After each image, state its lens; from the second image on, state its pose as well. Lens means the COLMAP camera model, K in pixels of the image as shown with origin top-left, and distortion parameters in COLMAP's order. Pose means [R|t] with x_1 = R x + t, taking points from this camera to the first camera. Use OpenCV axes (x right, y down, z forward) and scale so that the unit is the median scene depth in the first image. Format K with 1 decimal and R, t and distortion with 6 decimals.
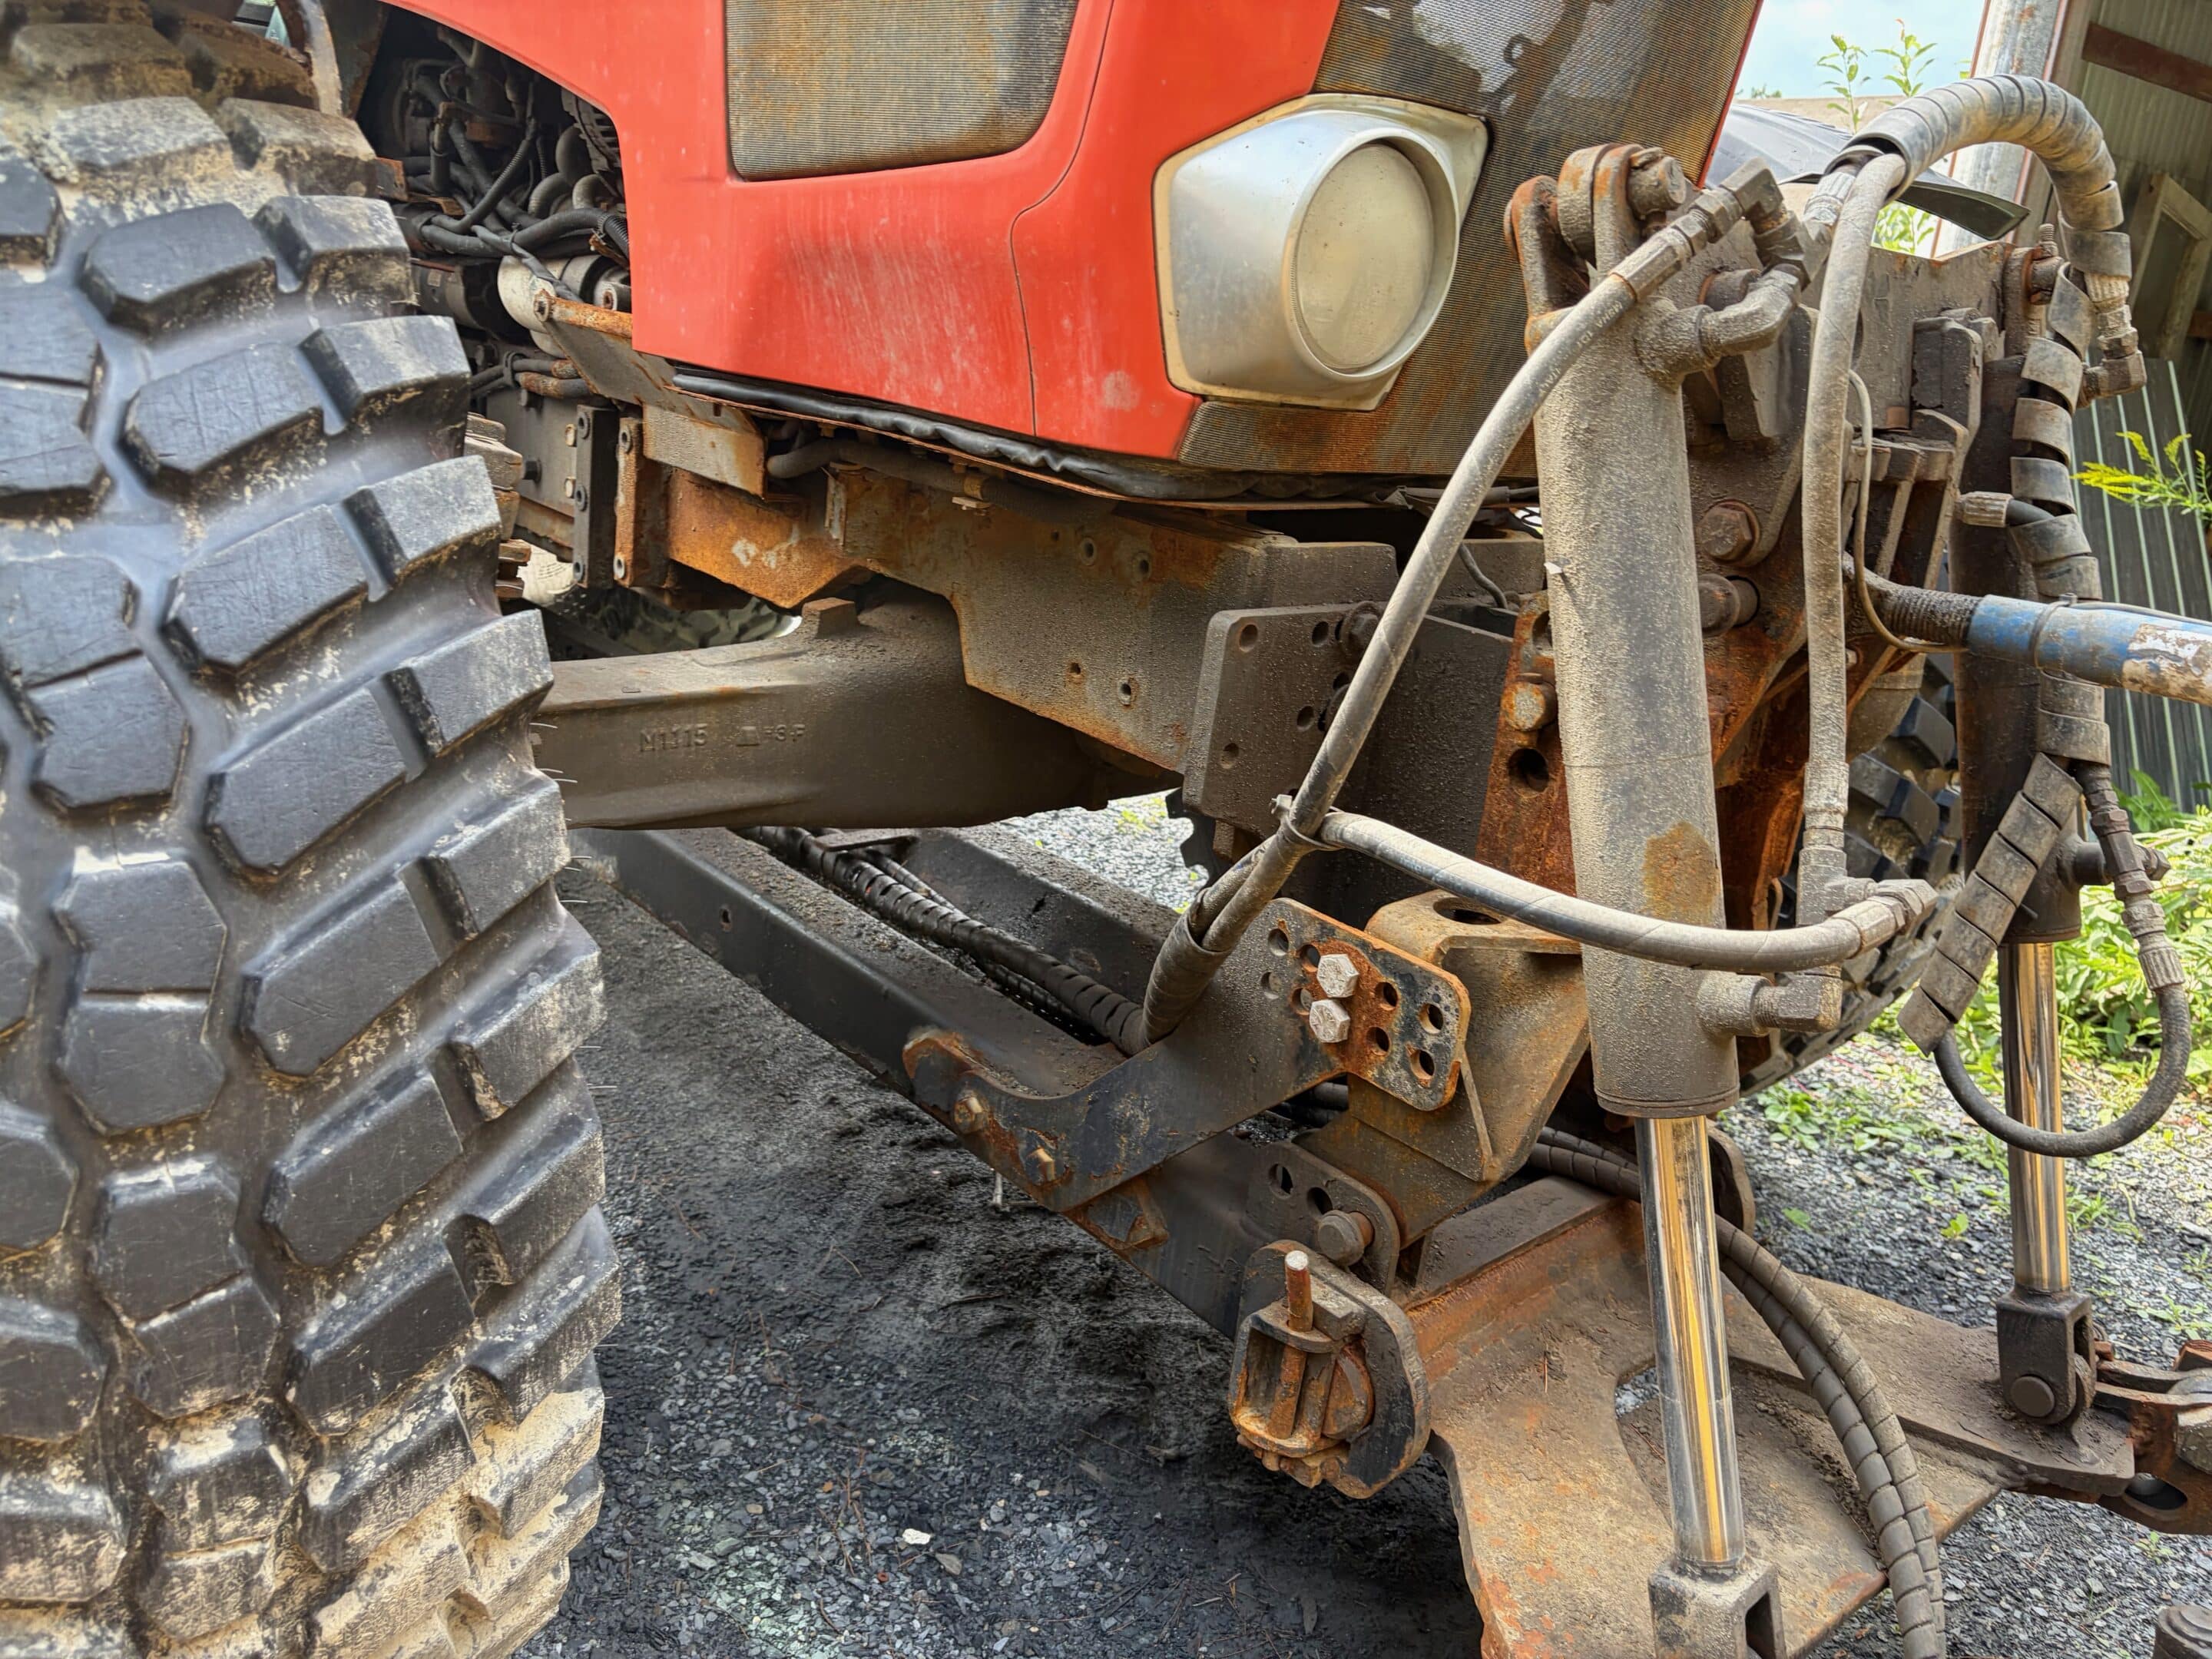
lens RADIAL K [[1646.5, 0, 1117.7], [0, 1646.5, 844.1], [0, 0, 1]] dist [0.059035, -0.063913]
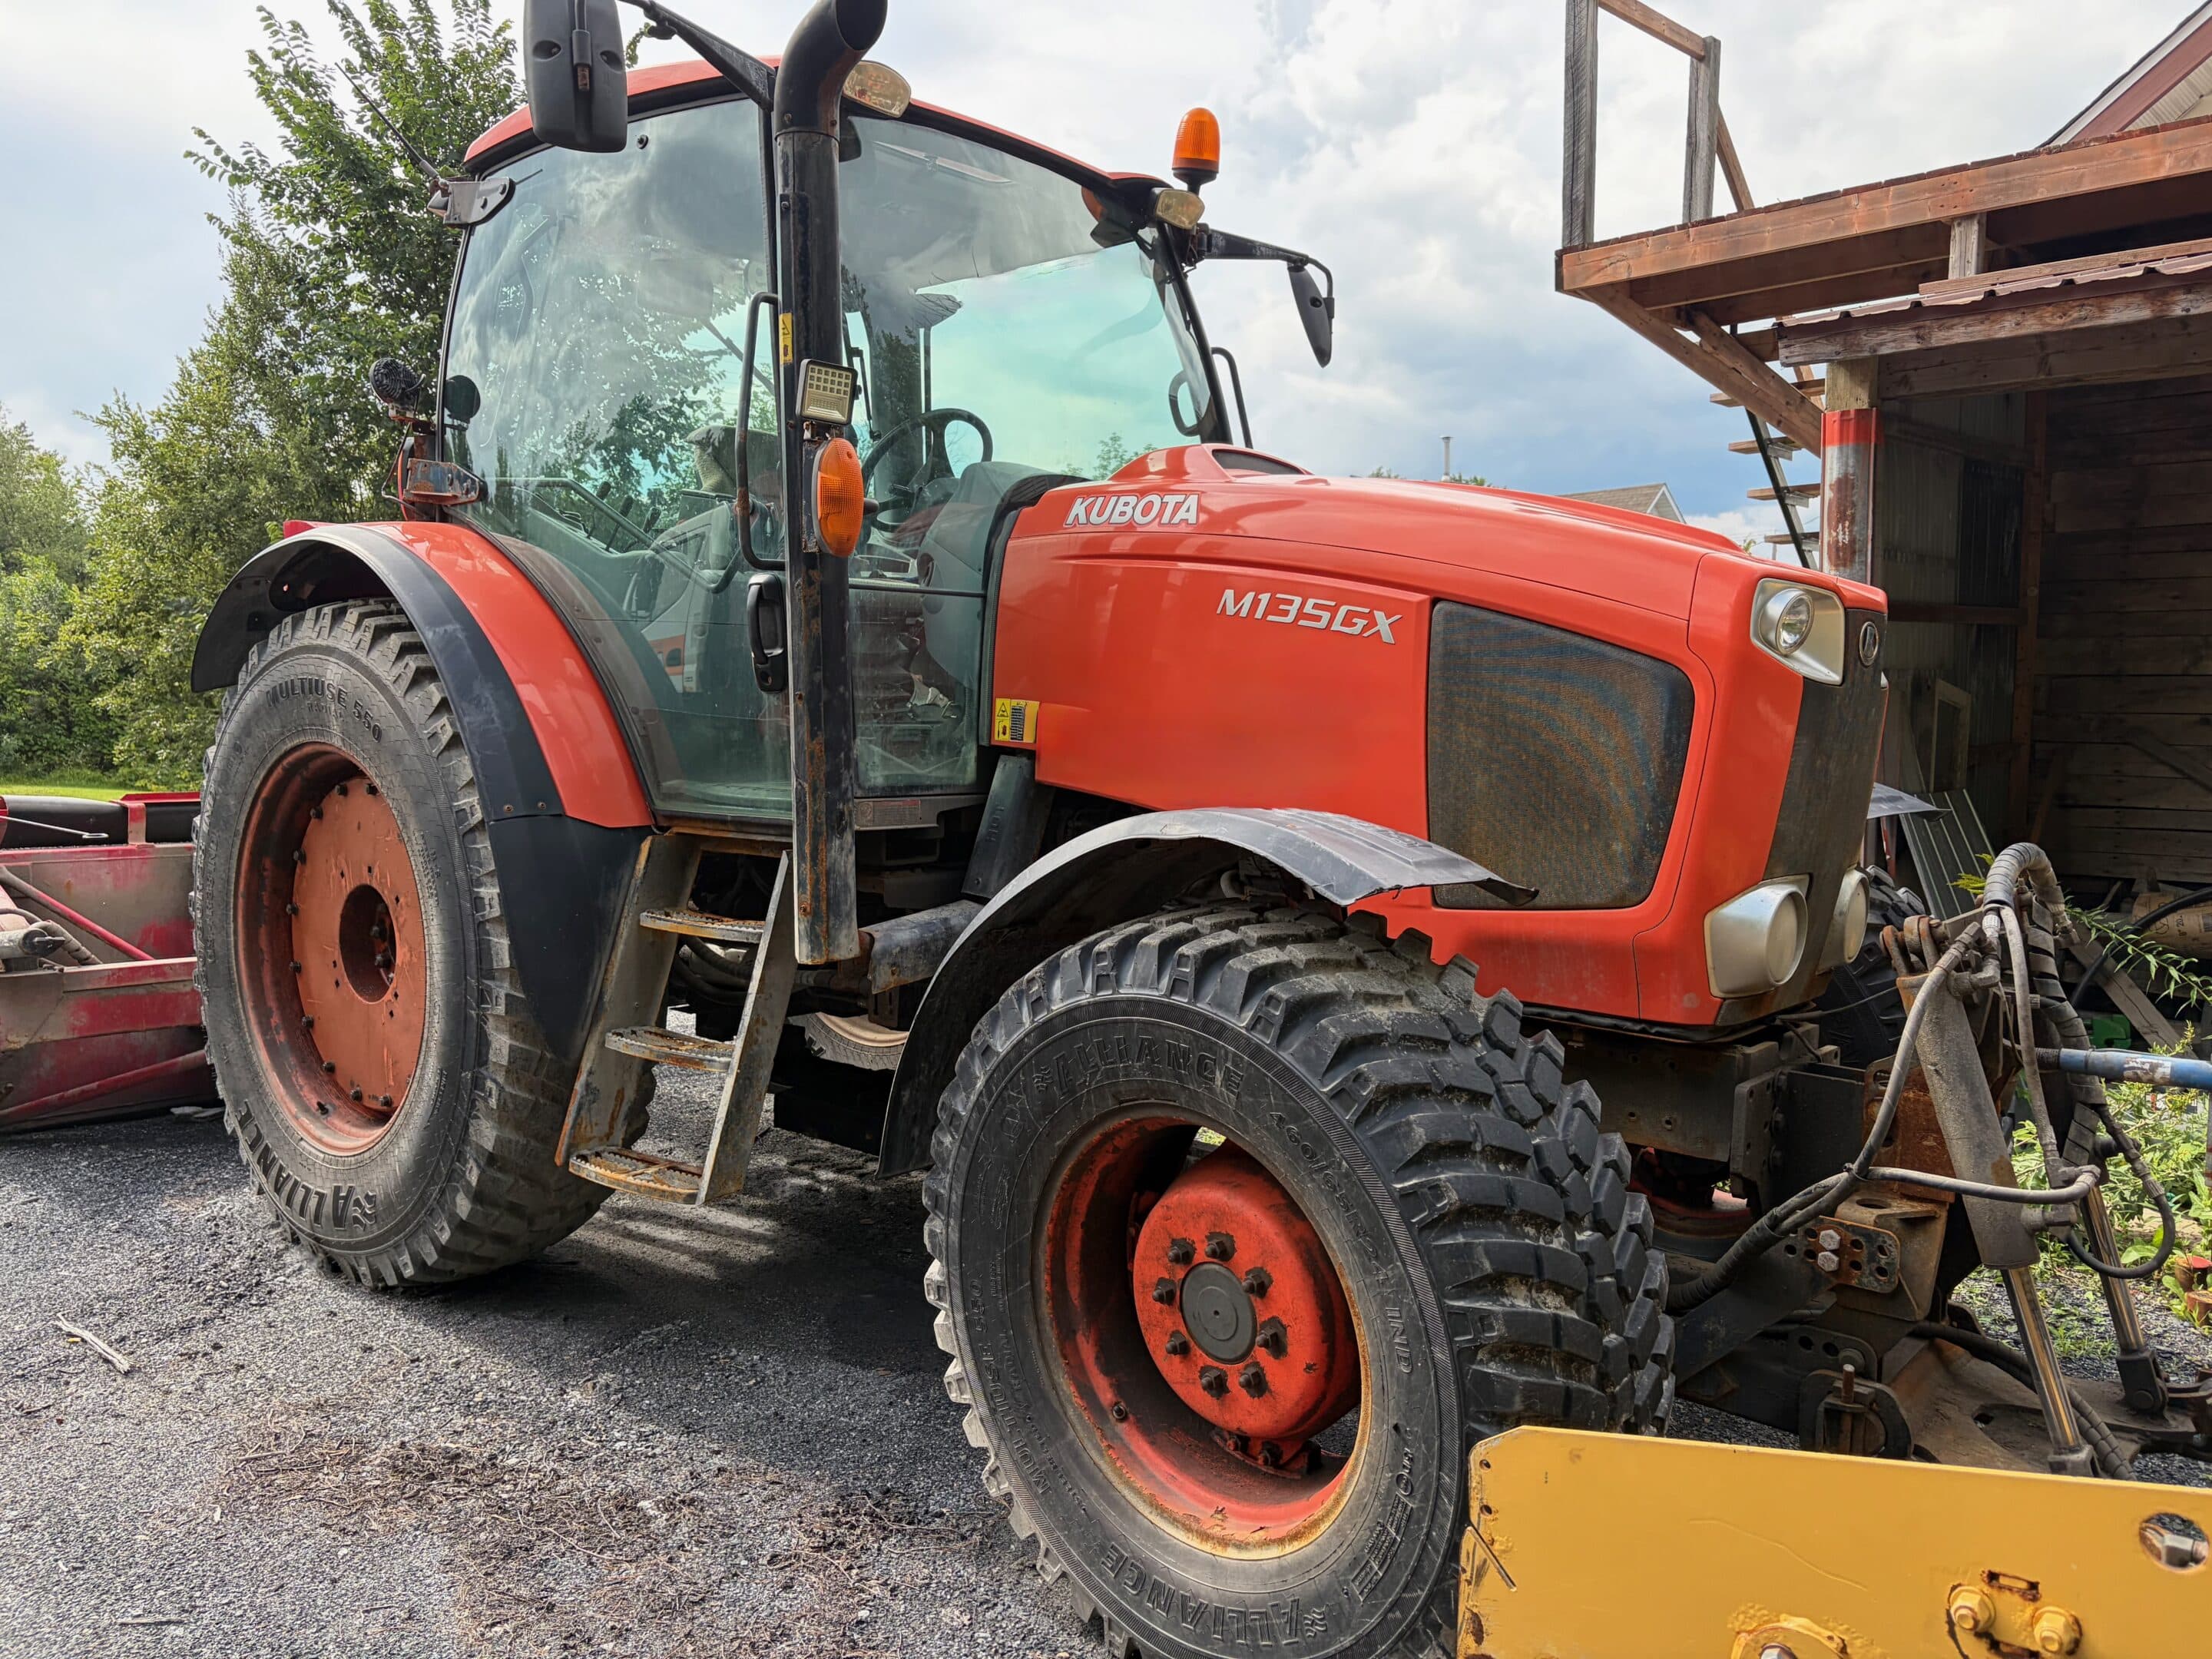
lens RADIAL K [[1735.8, 0, 1106.0], [0, 1735.8, 829.5], [0, 0, 1]] dist [0.018996, -0.029338]
pose [[0.985916, -0.108443, 0.127320, -1.097469], [0.134537, 0.966495, -0.218604, -0.077625], [-0.099348, 0.232654, 0.967472, -1.359120]]
